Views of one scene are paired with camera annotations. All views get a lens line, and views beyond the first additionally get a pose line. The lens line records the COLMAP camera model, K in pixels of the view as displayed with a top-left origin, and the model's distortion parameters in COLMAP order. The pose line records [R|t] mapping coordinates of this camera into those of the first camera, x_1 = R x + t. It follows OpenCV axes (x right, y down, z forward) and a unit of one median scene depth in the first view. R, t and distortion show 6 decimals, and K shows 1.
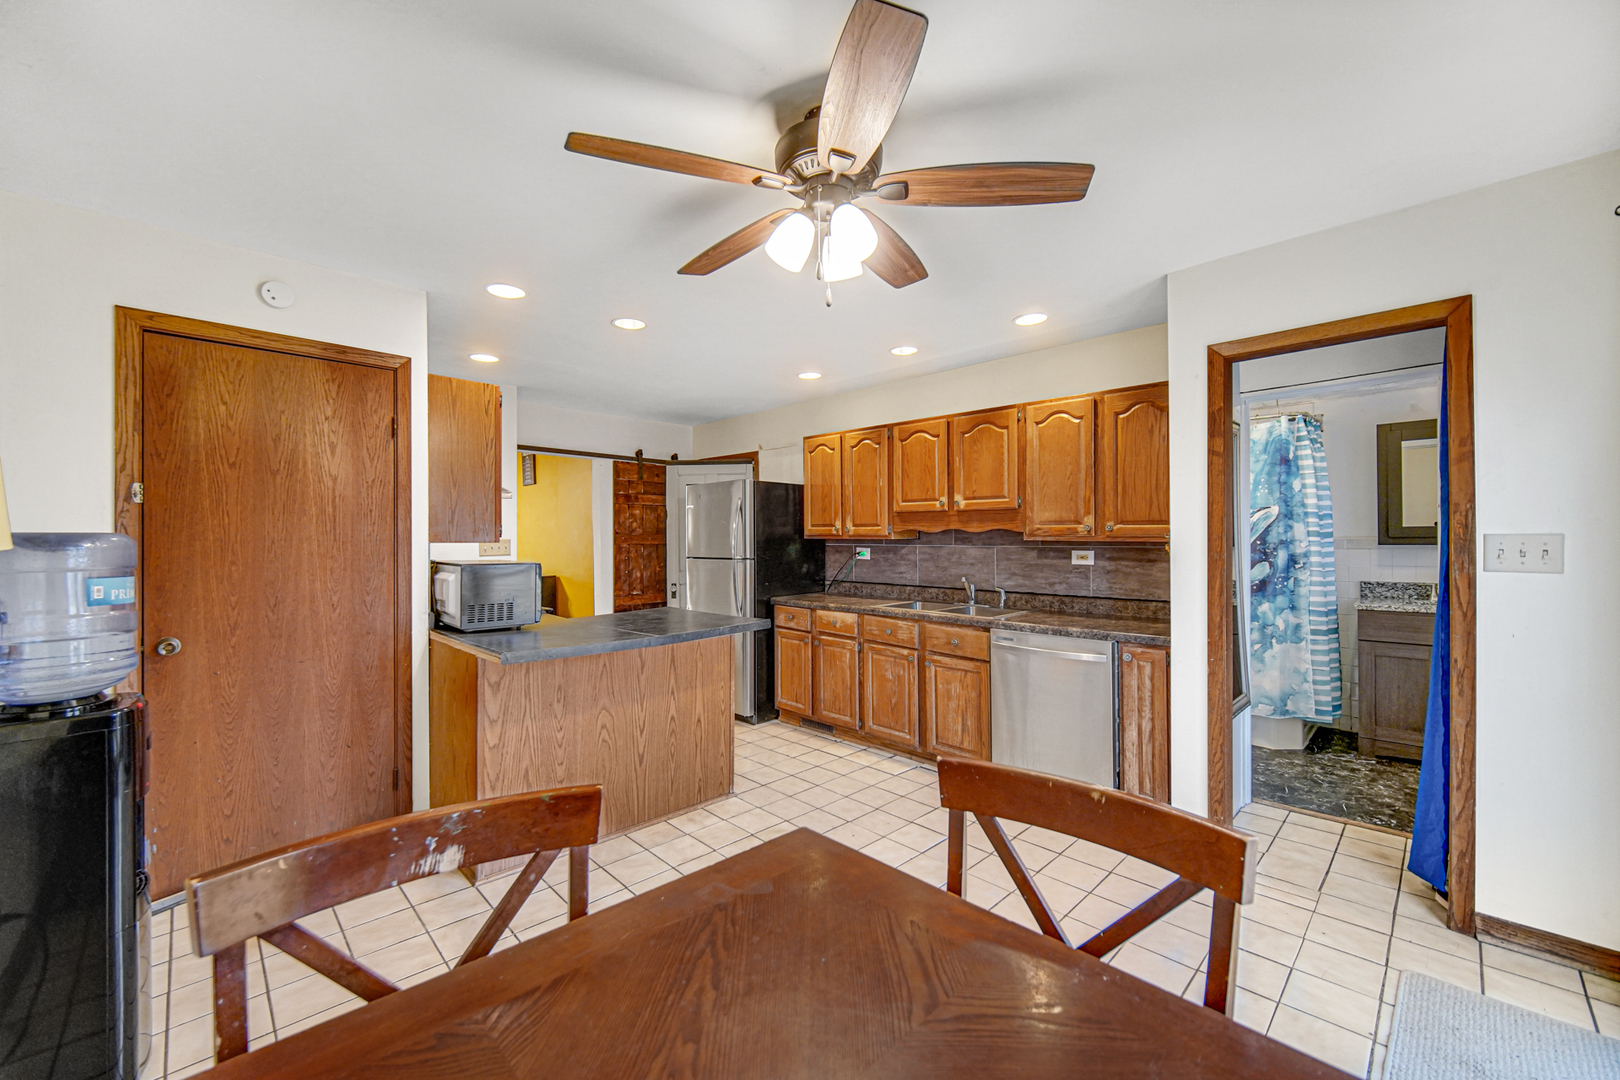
lens RADIAL K [[637.5, 0, 809.4], [0, 637.5, 535.2], [0, 0, 1]] dist [0.000201, -0.000016]
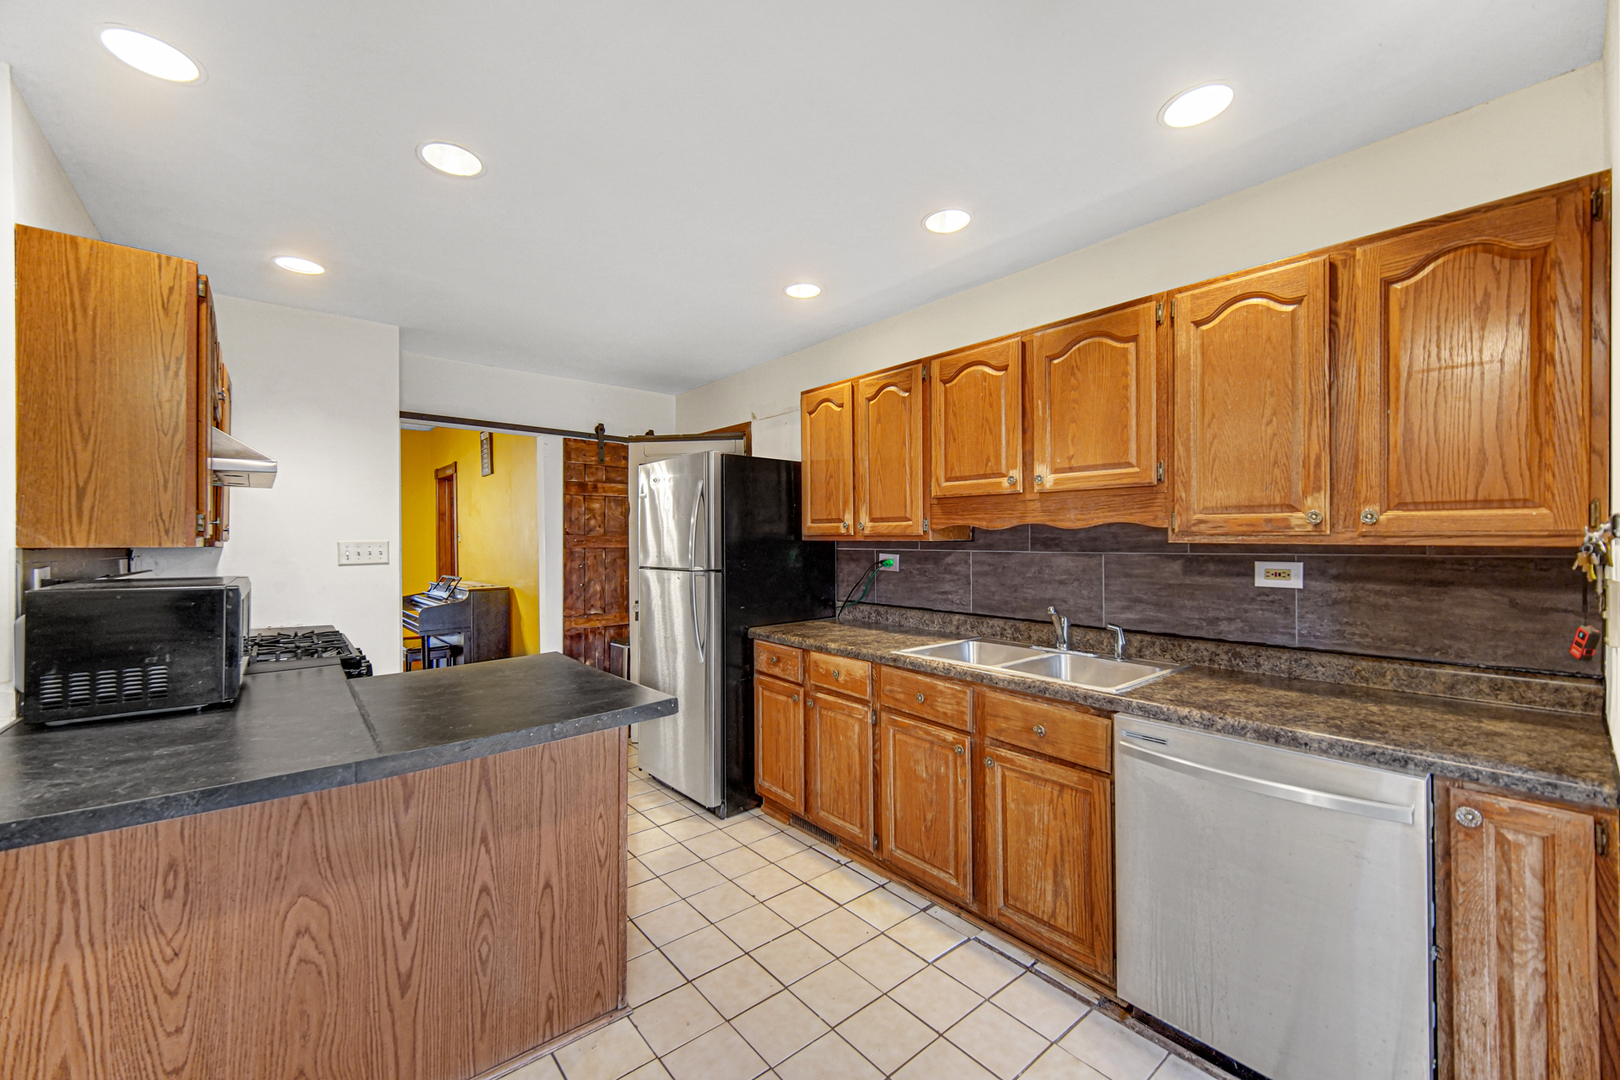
lens RADIAL K [[635.9, 0, 810.0], [0, 635.9, 540.0], [0, 0, 1]] dist [-0.000448, 0.000212]
pose [[0.996687, -0.000248, -0.081327, 0.068459], [0.000498, 0.999995, 0.003048, 0.003349], [0.081326, -0.003078, 0.996683, 0.395798]]
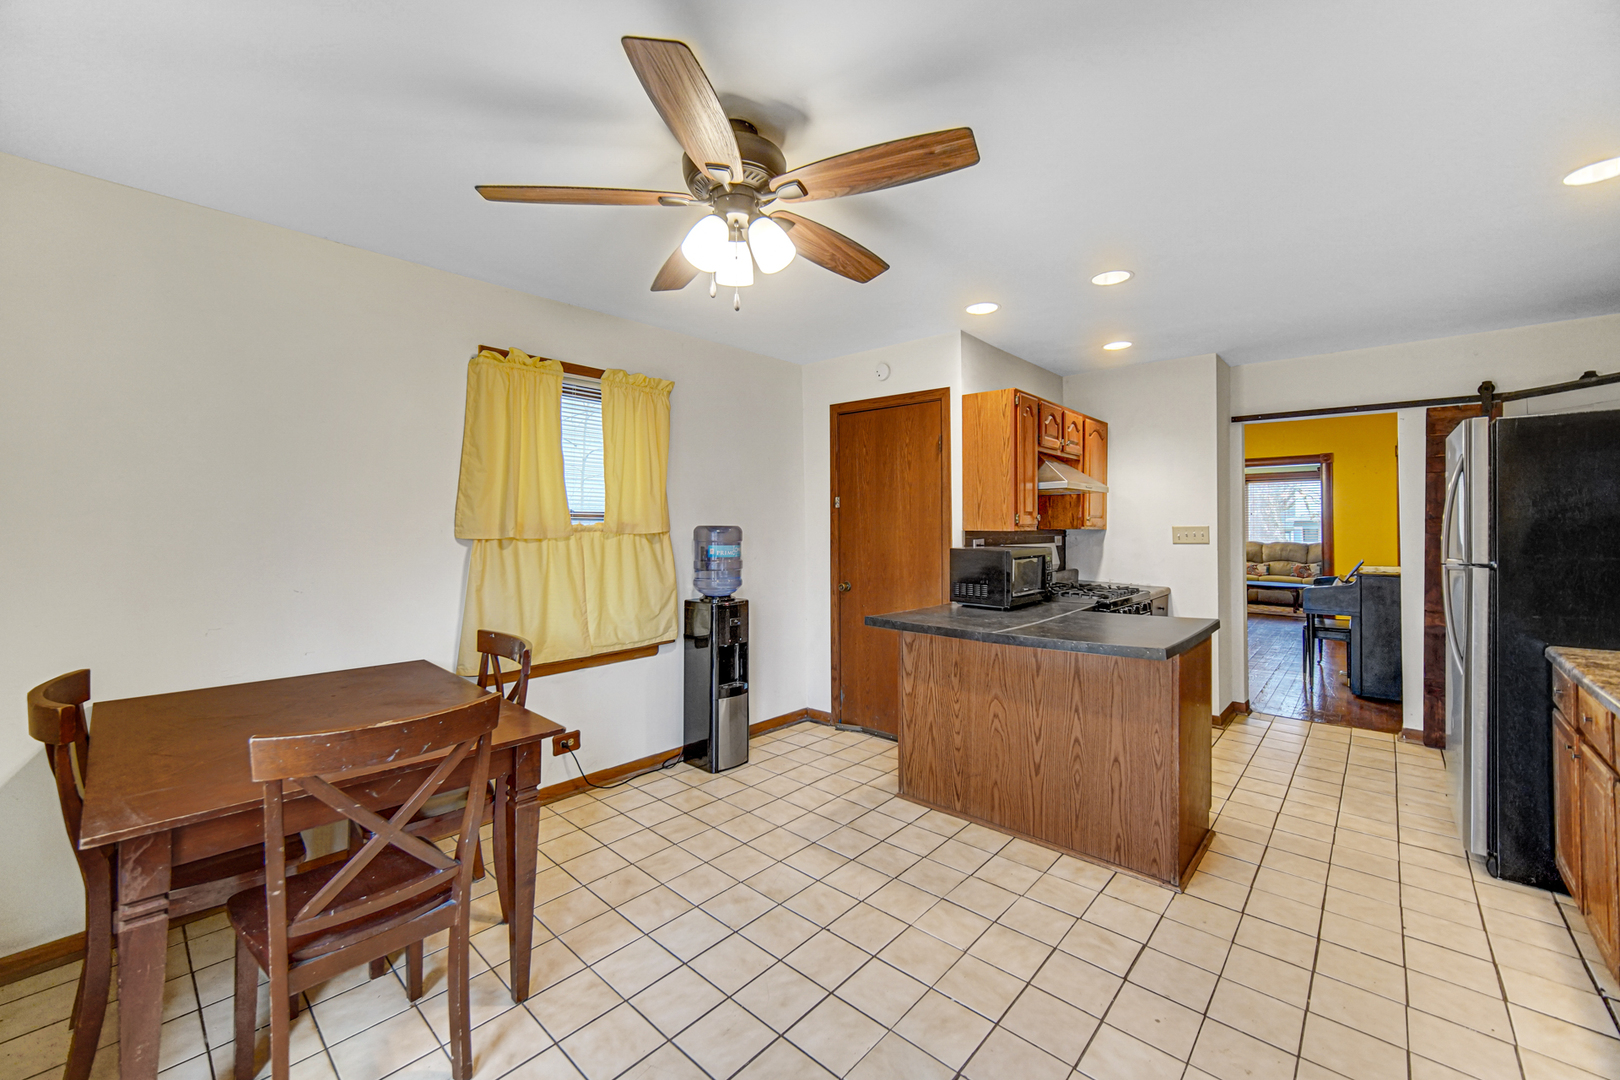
lens RADIAL K [[637.5, 0, 809.4], [0, 637.5, 535.2], [0, 0, 1]] dist [0.000201, -0.000016]
pose [[0.066287, 0.016850, -0.997658, 0.464566], [0.008037, 0.999816, 0.017421, -0.002436], [0.997768, -0.009173, 0.066140, 0.457892]]
